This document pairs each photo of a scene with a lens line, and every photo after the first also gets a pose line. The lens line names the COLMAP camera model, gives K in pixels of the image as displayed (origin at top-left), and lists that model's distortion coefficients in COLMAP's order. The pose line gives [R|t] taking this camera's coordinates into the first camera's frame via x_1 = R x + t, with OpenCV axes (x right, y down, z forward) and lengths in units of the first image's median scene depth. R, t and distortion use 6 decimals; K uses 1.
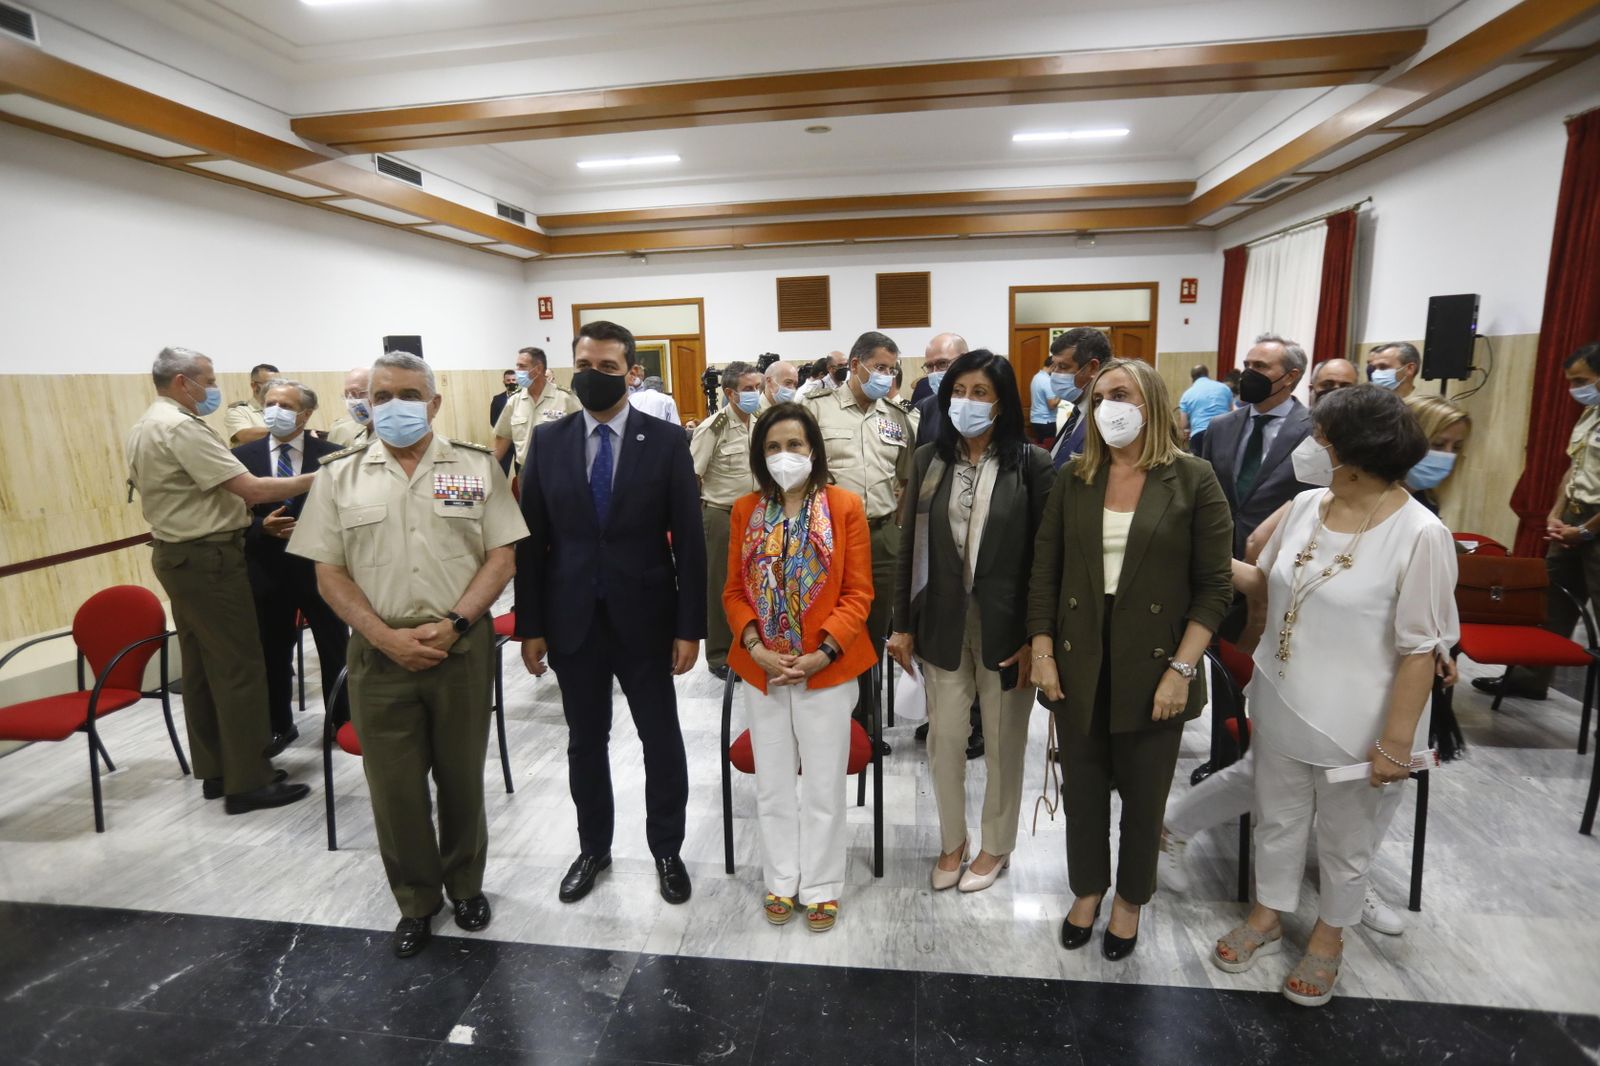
lens RADIAL K [[888.9, 0, 796.6], [0, 888.9, 511.6], [0, 0, 1]] dist [-0.000142, 0.001311]
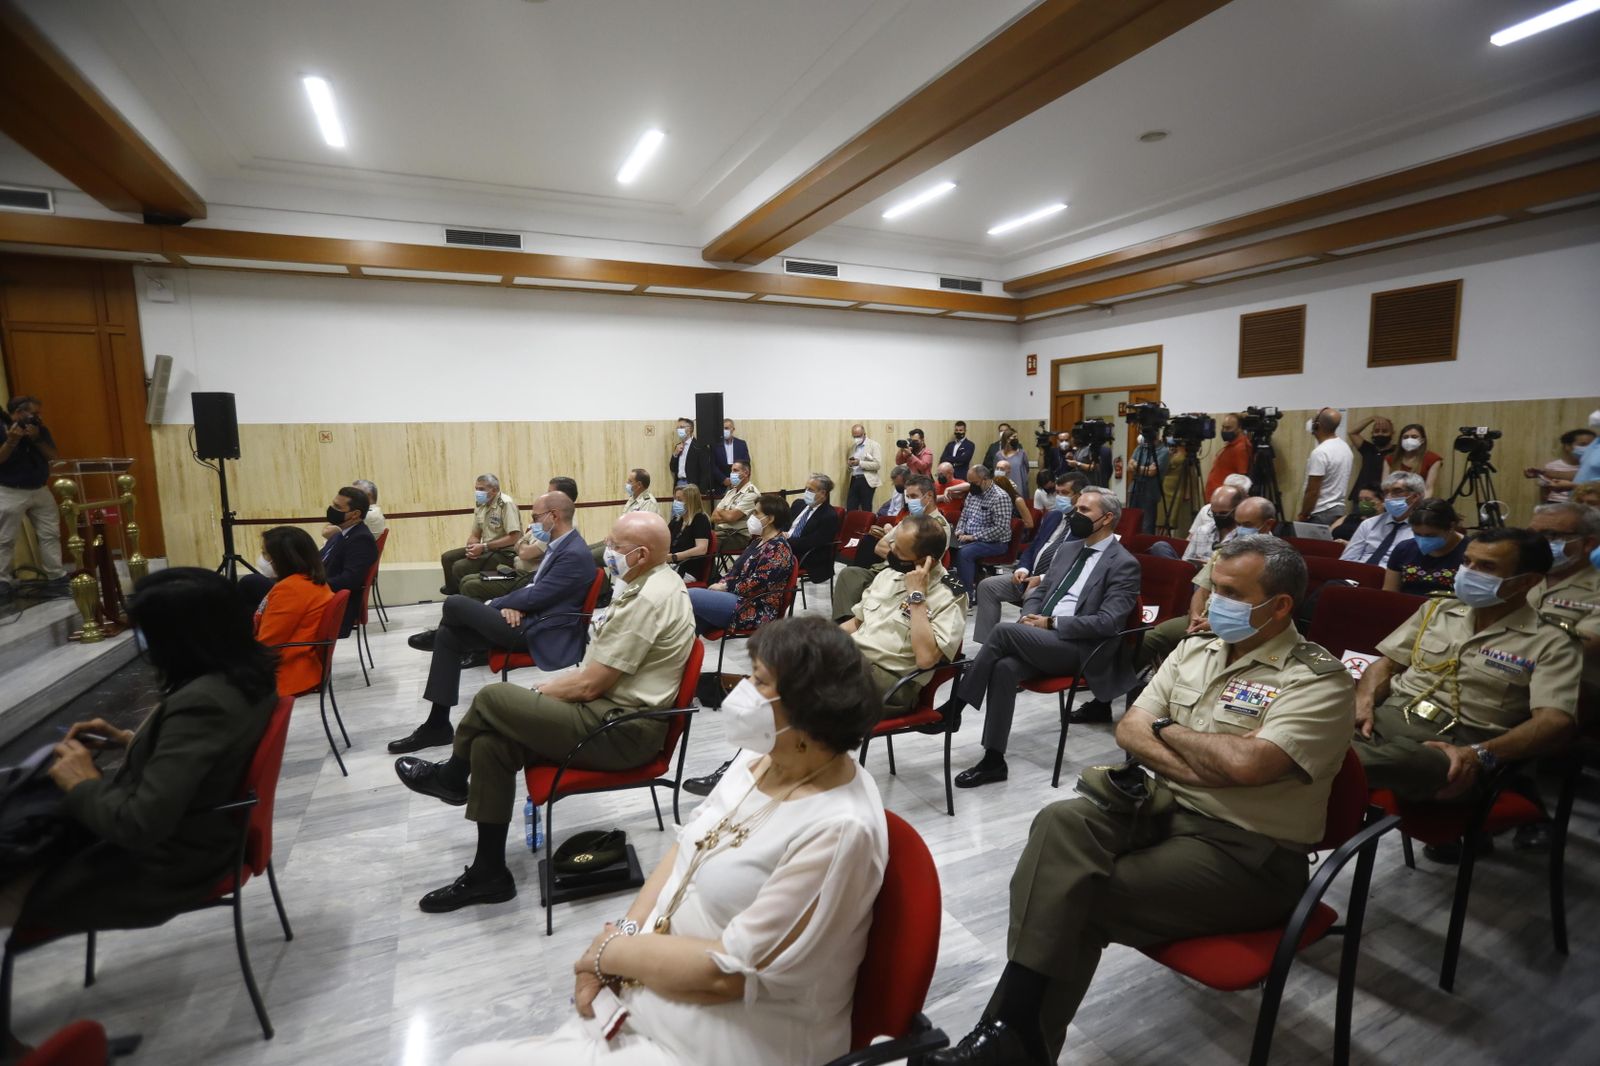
lens RADIAL K [[764.3, 0, 800.0], [0, 764.3, 533.0], [0, 0, 1]] dist [-0.001105, 0.000334]
pose [[0.560500, 0.126396, -0.818452, 0.363296], [-0.137820, 0.988739, 0.058310, -0.042595], [0.816606, 0.080116, 0.571608, 0.260018]]
